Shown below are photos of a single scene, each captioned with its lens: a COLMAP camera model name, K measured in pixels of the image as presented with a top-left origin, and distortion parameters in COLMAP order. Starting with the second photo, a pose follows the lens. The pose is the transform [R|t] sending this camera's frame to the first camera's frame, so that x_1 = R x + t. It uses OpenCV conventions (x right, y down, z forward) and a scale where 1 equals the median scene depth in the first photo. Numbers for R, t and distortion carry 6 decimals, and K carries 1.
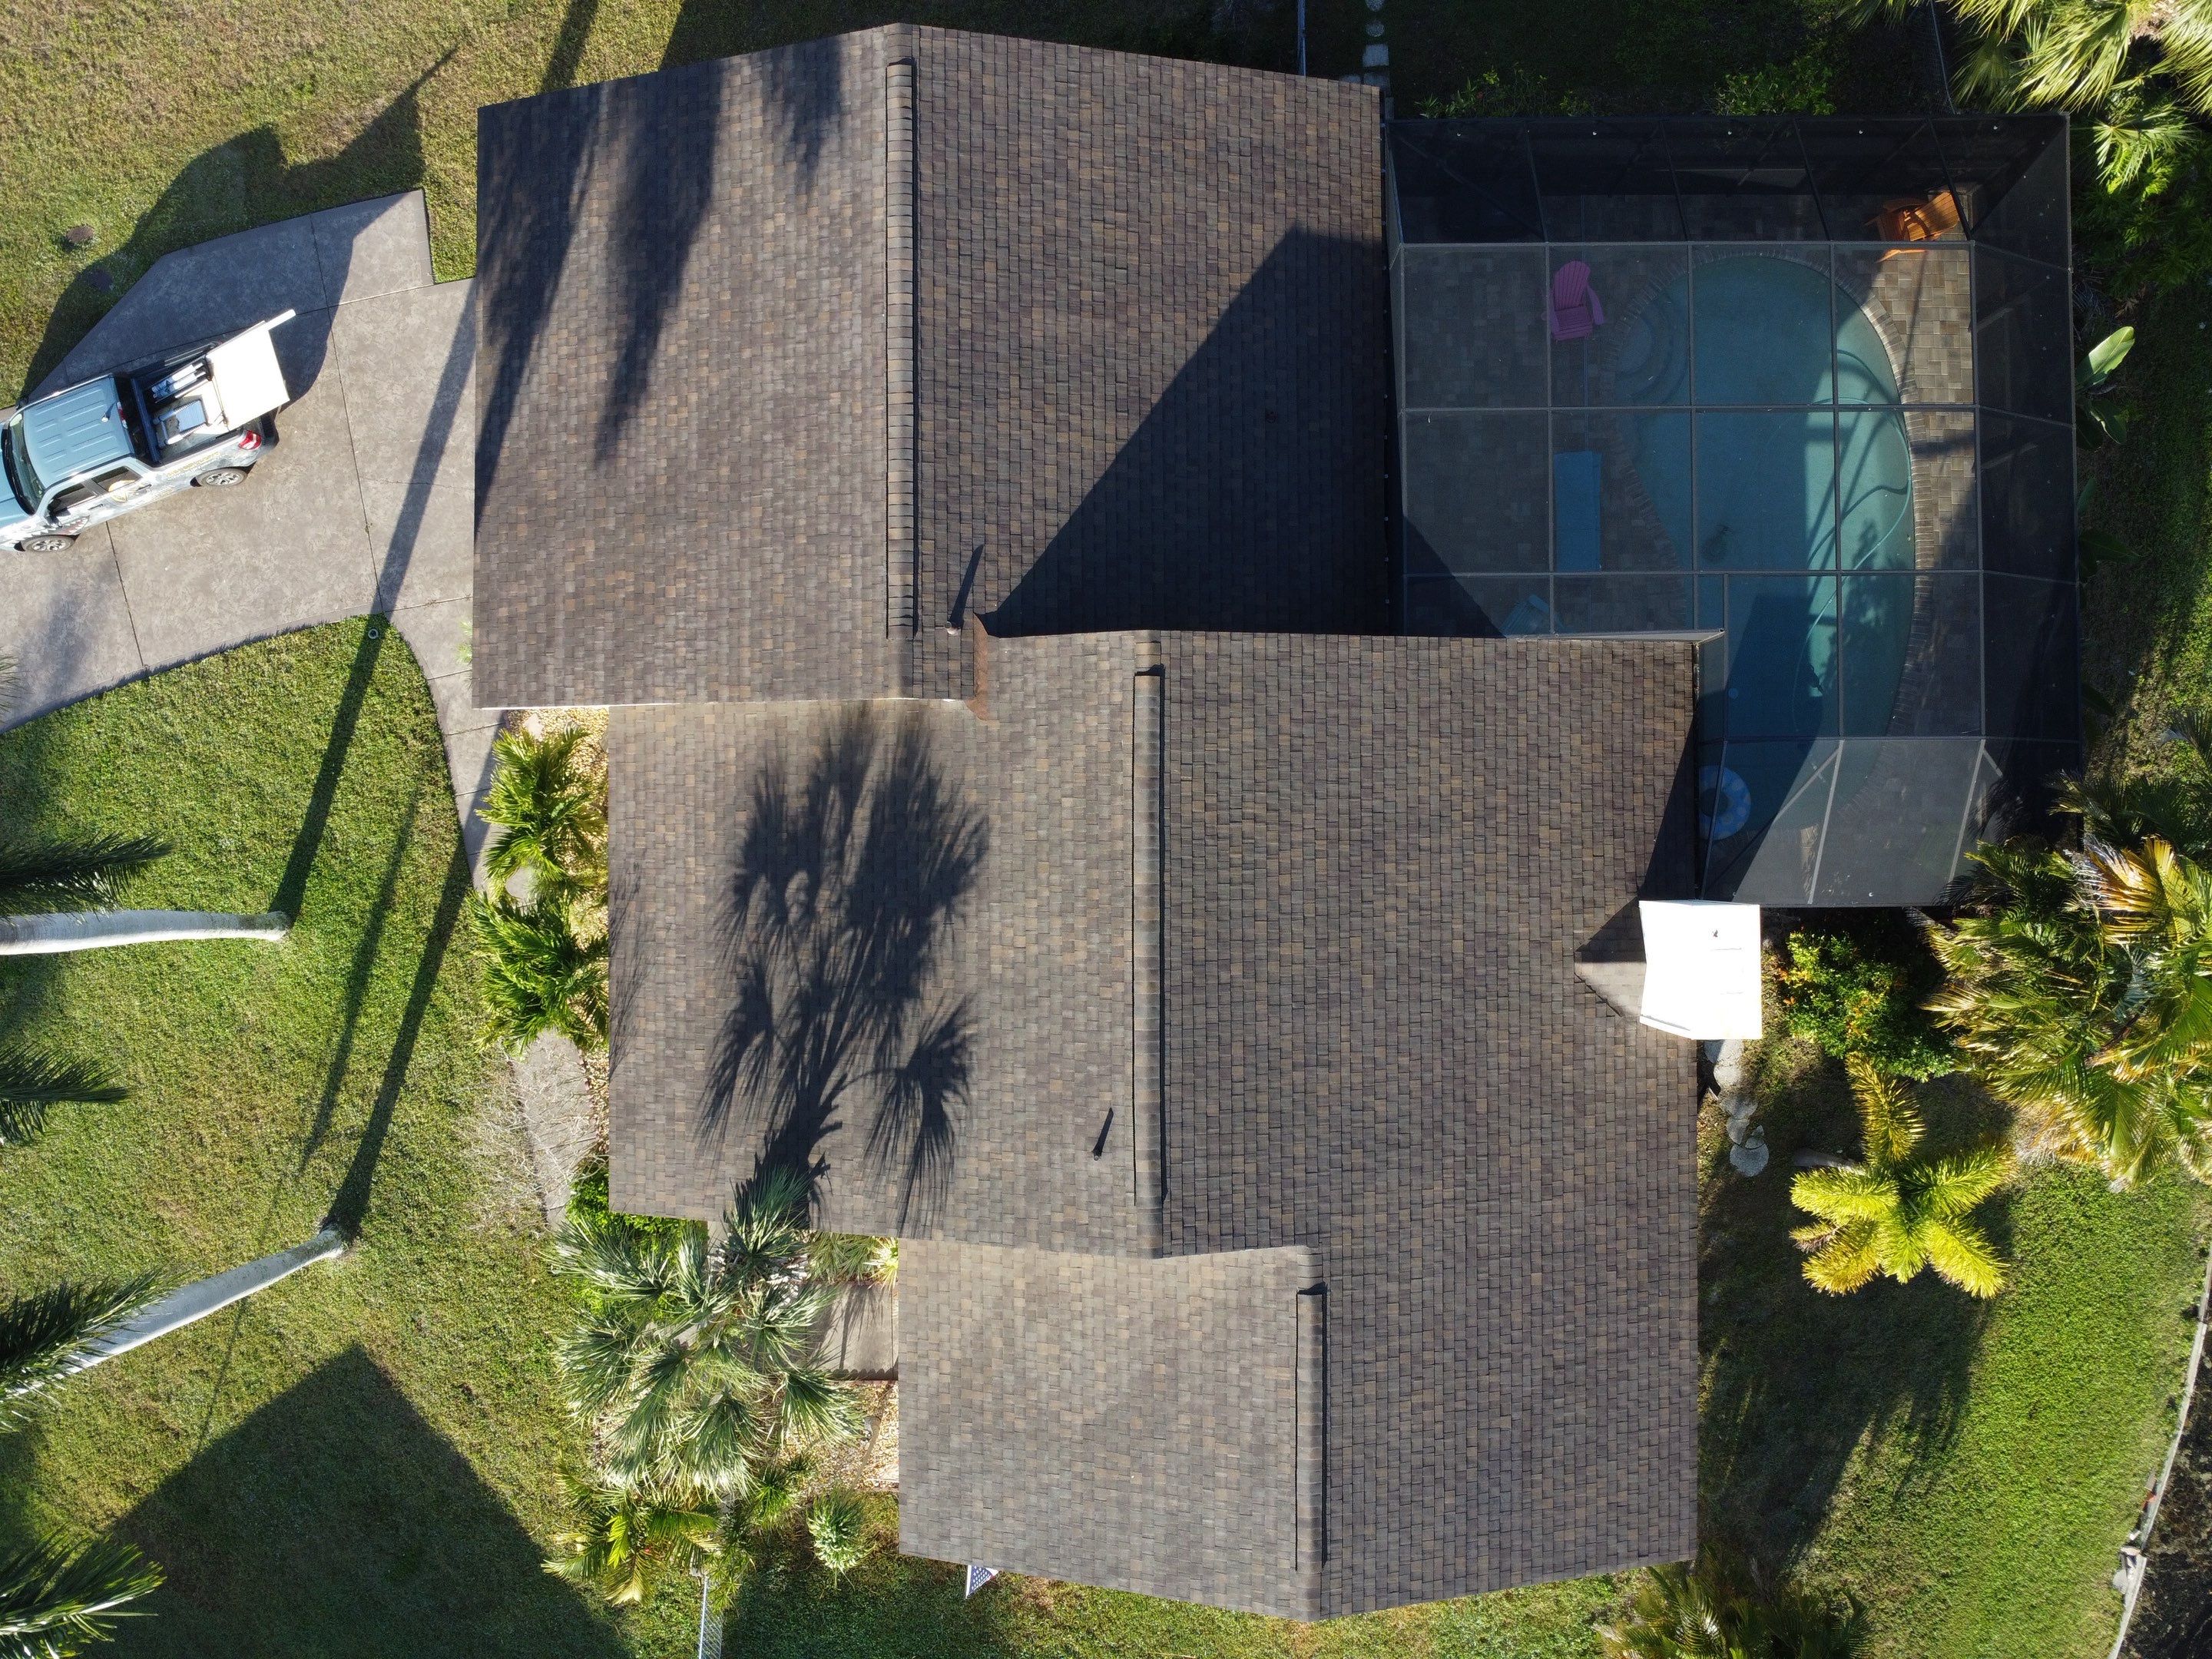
lens RADIAL K [[1604.3, 0, 1094.6], [0, 1604.3, 819.6], [0, 0, 1]] dist [-0.021829, -0.022008]
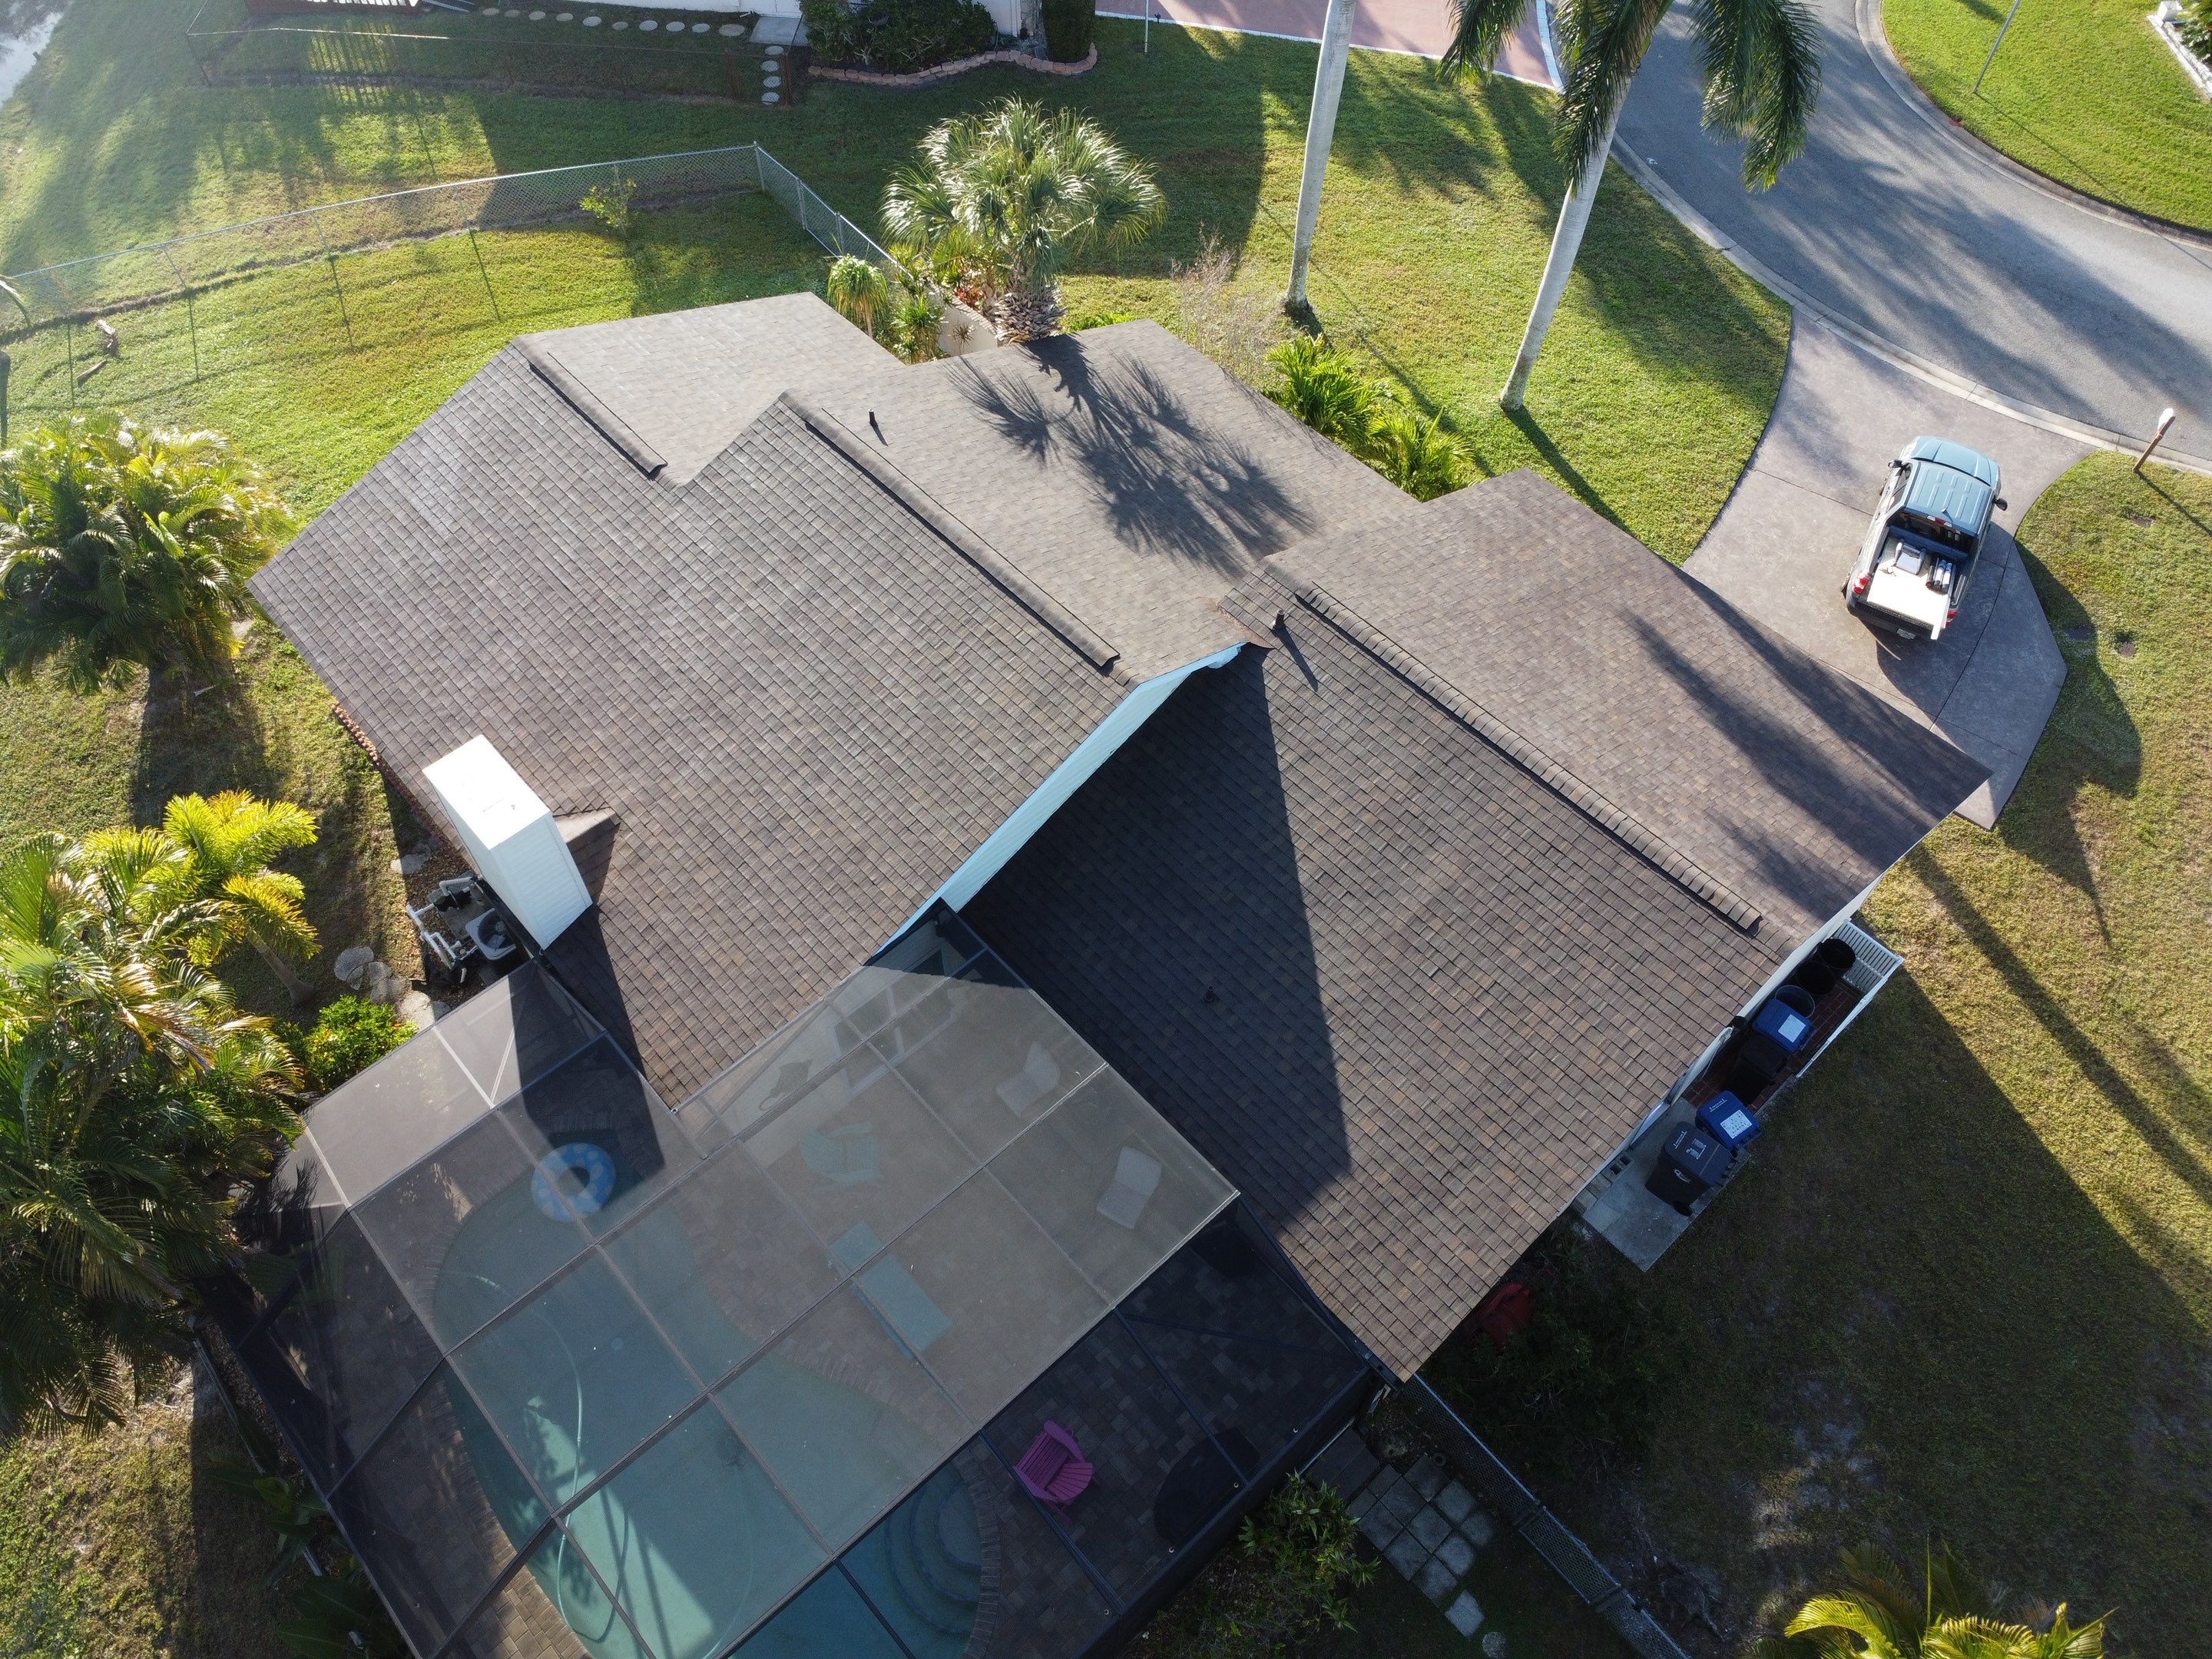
lens RADIAL K [[1604.3, 0, 1094.6], [0, 1604.3, 819.6], [0, 0, 1]] dist [-0.021829, -0.022008]
pose [[-0.743230, 0.561707, -0.363449, 0.444560], [-0.668185, -0.595813, 0.445573, -0.566520], [0.033734, 0.574014, 0.818150, 0.183827]]
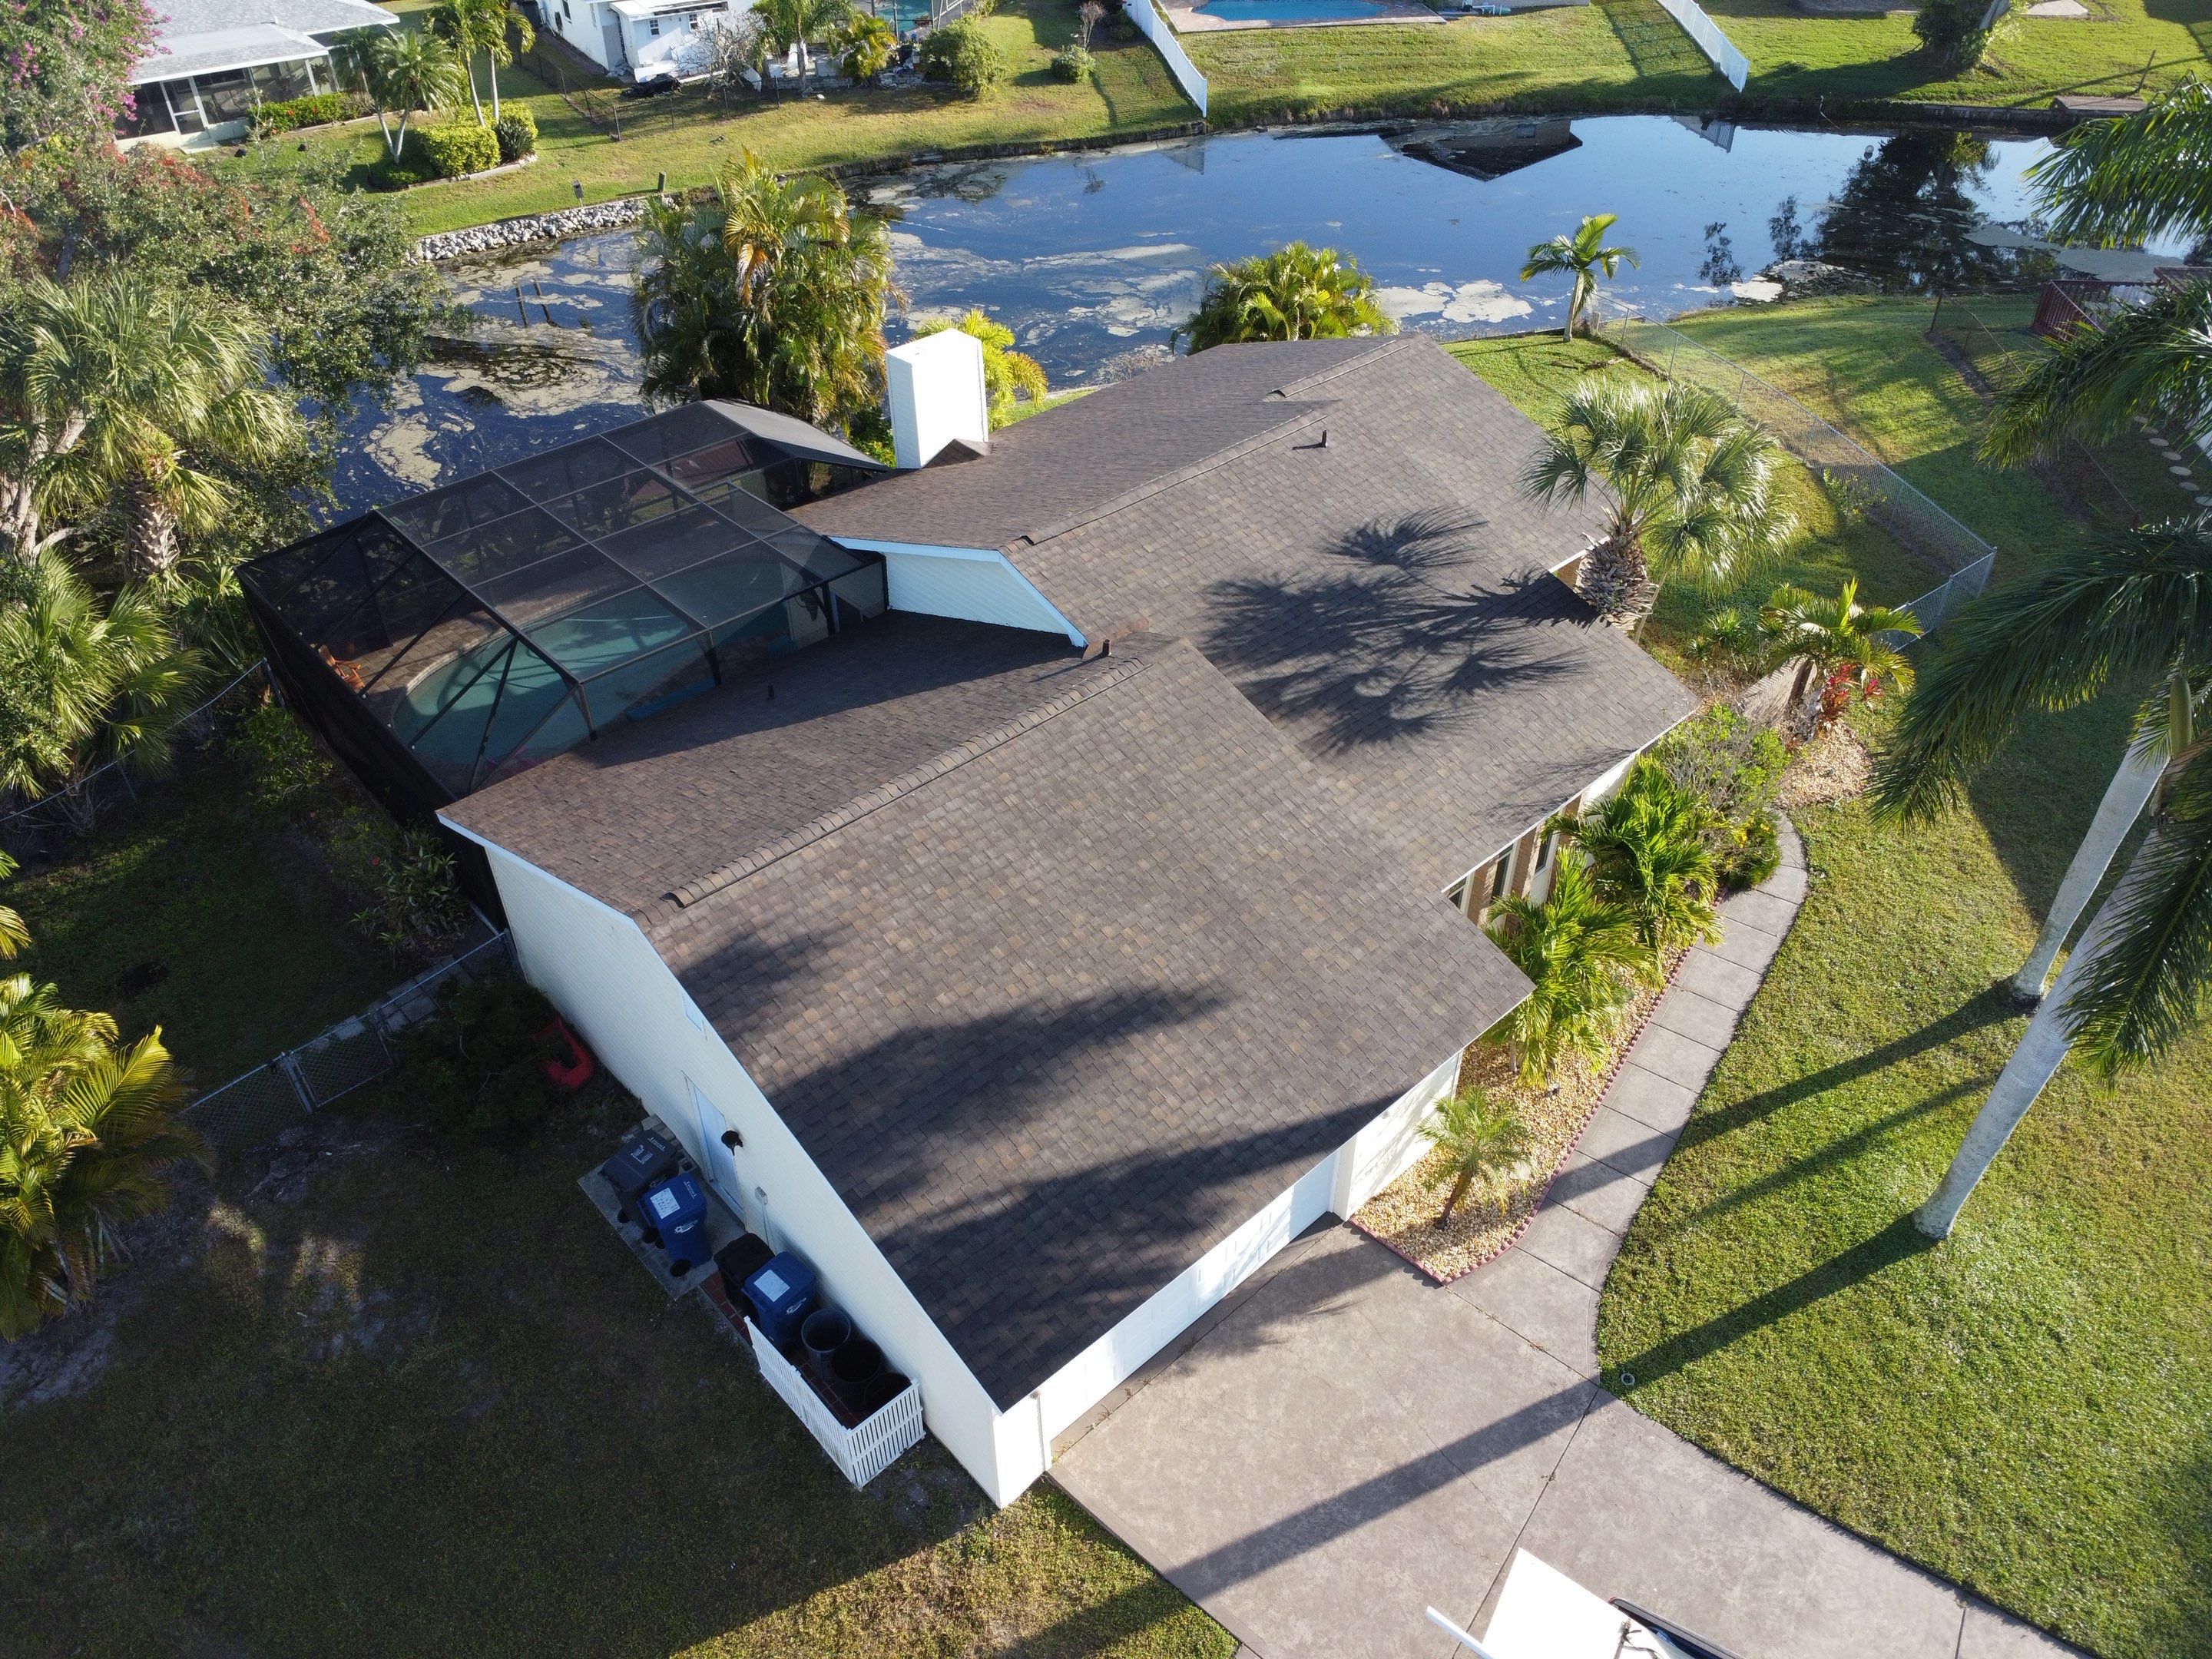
lens RADIAL K [[1606.8, 0, 1094.1], [0, 1606.8, 810.7], [0, 0, 1]] dist [-0.027290, -0.002866]
pose [[-0.668364, -0.428876, 0.607746, -0.761609], [0.743560, -0.407399, 0.530230, -0.717732], [0.020192, 0.806282, 0.591186, 0.415732]]
